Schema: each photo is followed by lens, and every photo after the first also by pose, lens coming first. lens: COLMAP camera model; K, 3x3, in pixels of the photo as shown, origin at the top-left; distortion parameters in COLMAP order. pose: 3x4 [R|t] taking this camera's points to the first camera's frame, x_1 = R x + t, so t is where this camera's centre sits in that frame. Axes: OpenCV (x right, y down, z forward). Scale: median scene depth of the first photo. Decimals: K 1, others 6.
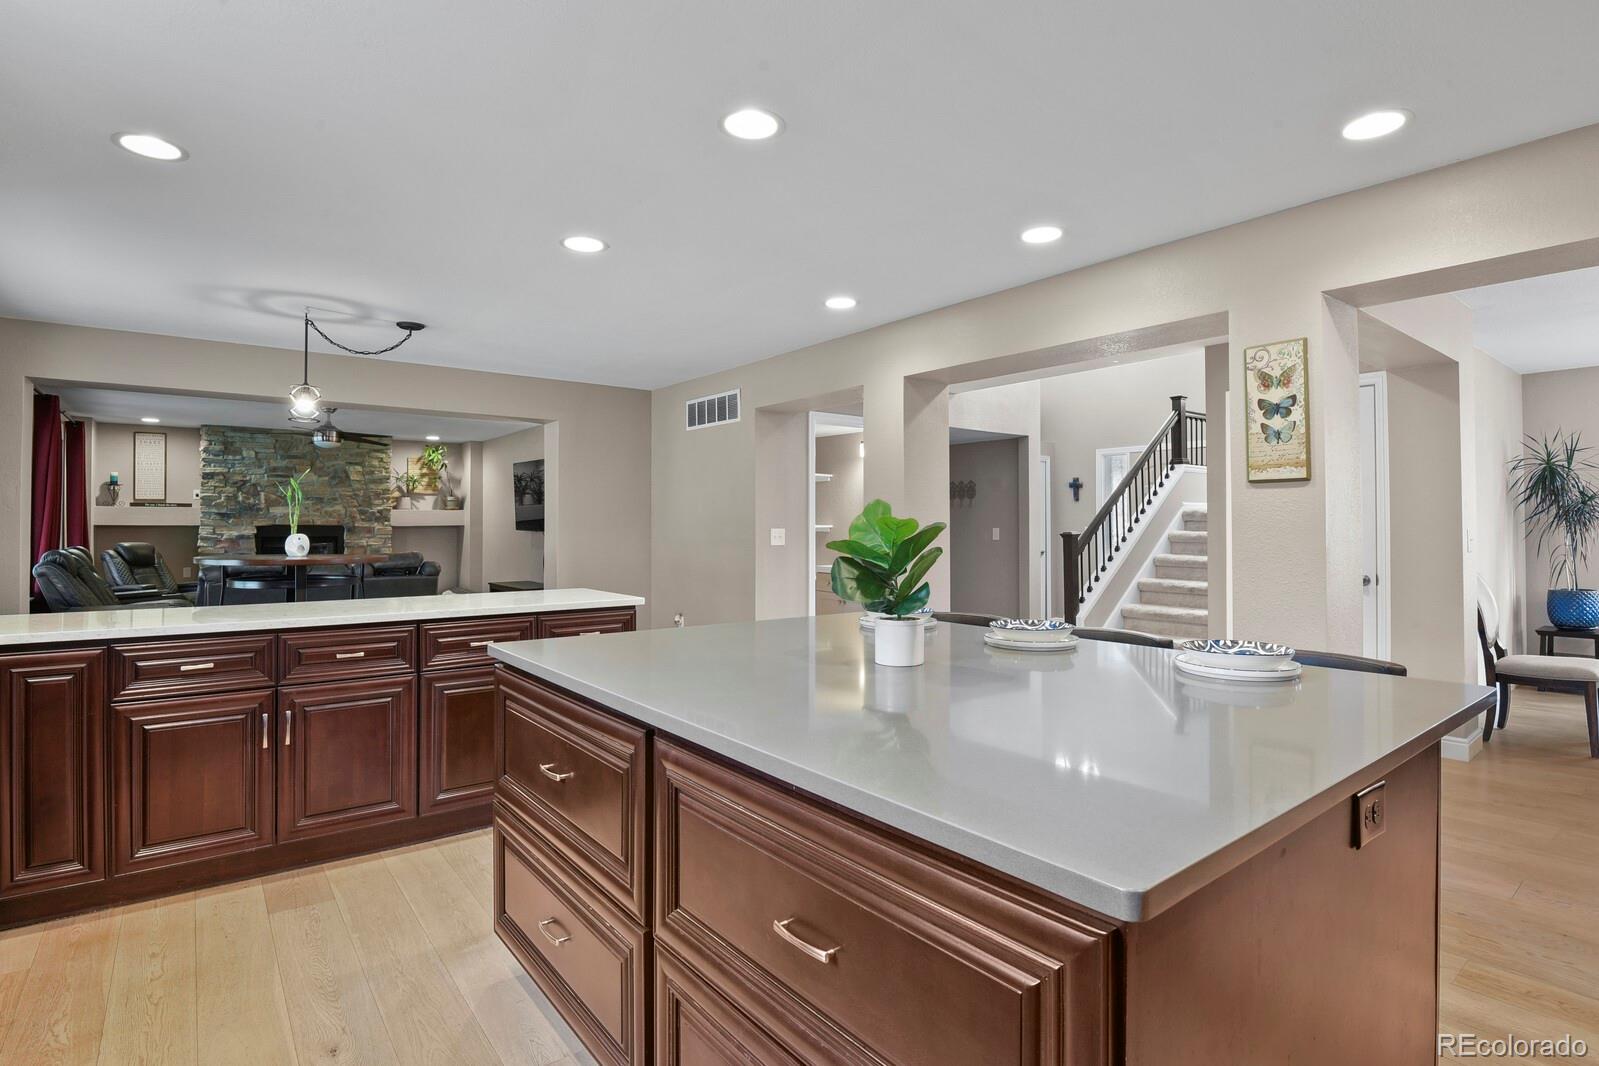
lens RADIAL K [[794.4, 0, 814.2], [0, 794.4, 511.6], [0, 0, 1]] dist [-0.022684, -0.008361]
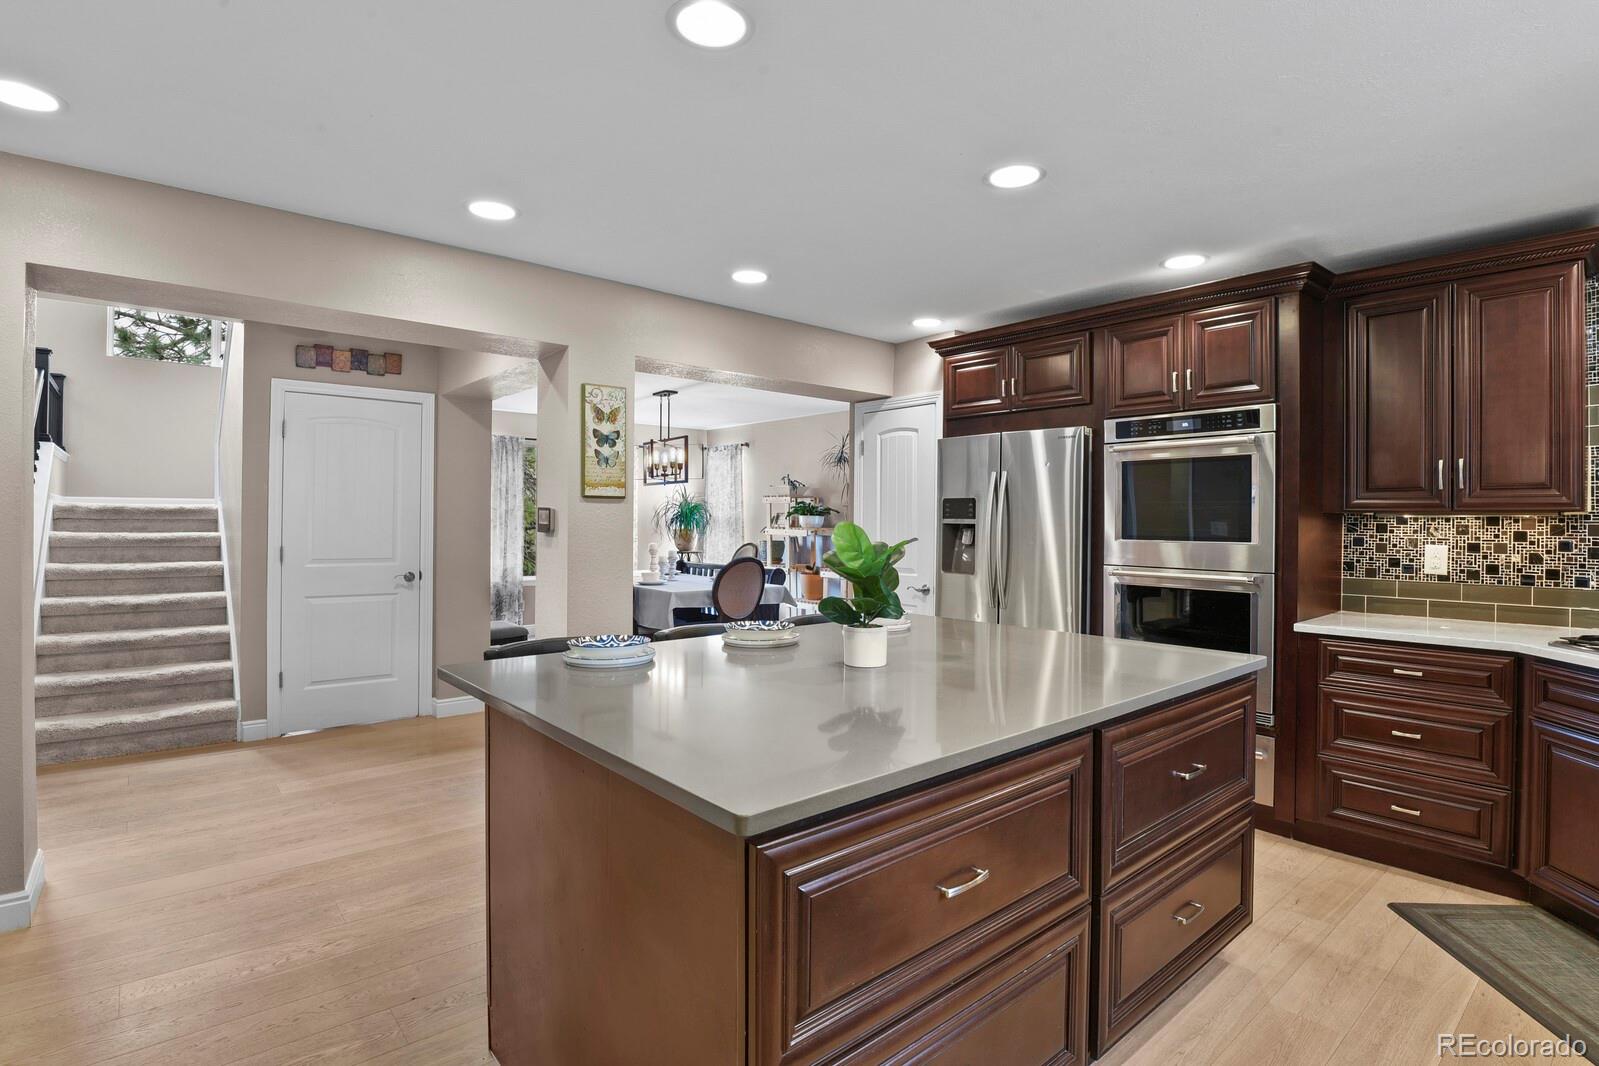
lens RADIAL K [[786.3, 0, 811.2], [0, 786.3, 521.5], [0, 0, 1]] dist [-0.028648, -0.000954]
pose [[-0.042974, -0.001126, 0.999076, -0.208405], [-0.027629, 0.999618, -0.000062, -0.003207], [-0.998694, -0.027607, -0.042989, 0.229732]]
